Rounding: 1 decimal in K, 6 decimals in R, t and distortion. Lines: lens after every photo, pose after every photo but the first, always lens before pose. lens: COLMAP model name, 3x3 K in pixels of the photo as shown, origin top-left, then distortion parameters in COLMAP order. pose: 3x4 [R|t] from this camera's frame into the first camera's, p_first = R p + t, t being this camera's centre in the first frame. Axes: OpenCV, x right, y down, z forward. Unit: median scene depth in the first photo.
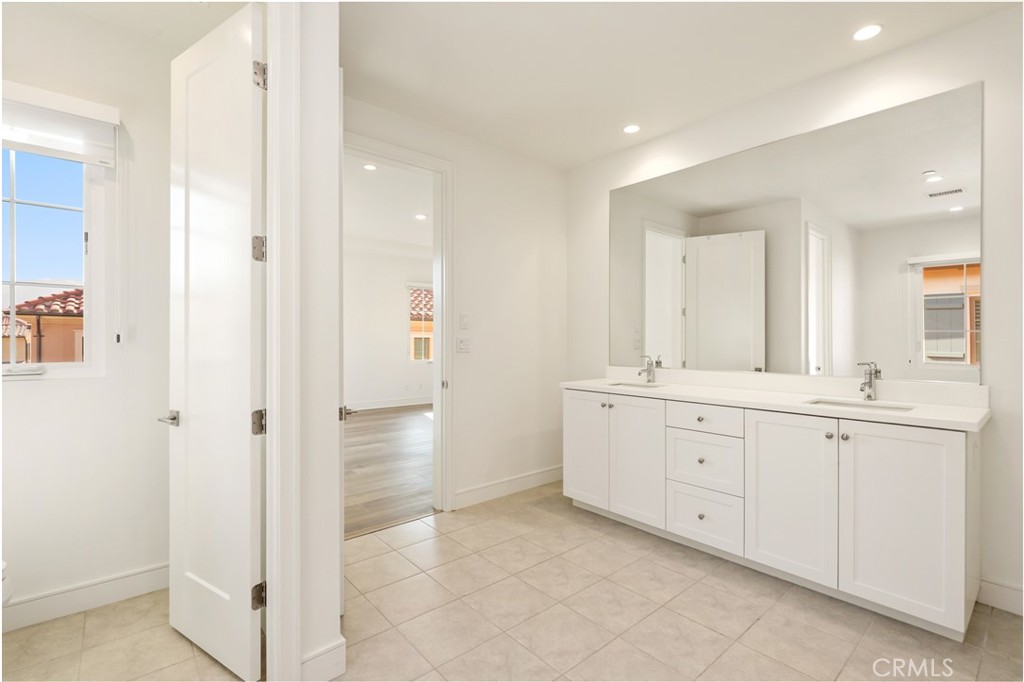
lens RADIAL K [[470.5, 0, 511.0], [0, 470.5, 350.4], [0, 0, 1]] dist [-0.000084, -0.000212]
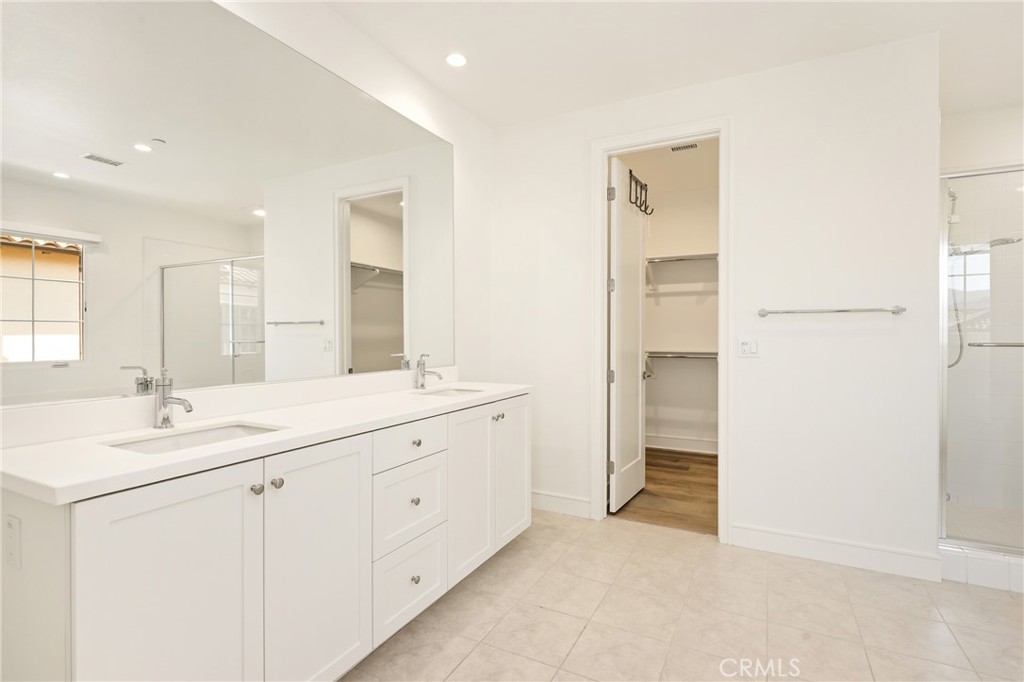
lens RADIAL K [[494.8, 0, 516.0], [0, 494.8, 349.6], [0, 0, 1]] dist [0.002331, 0.000364]
pose [[-0.391279, -0.023686, 0.919967, -0.352200], [0.020104, 0.999210, 0.034277, -0.017744], [-0.920052, 0.031906, -0.390494, 1.208080]]
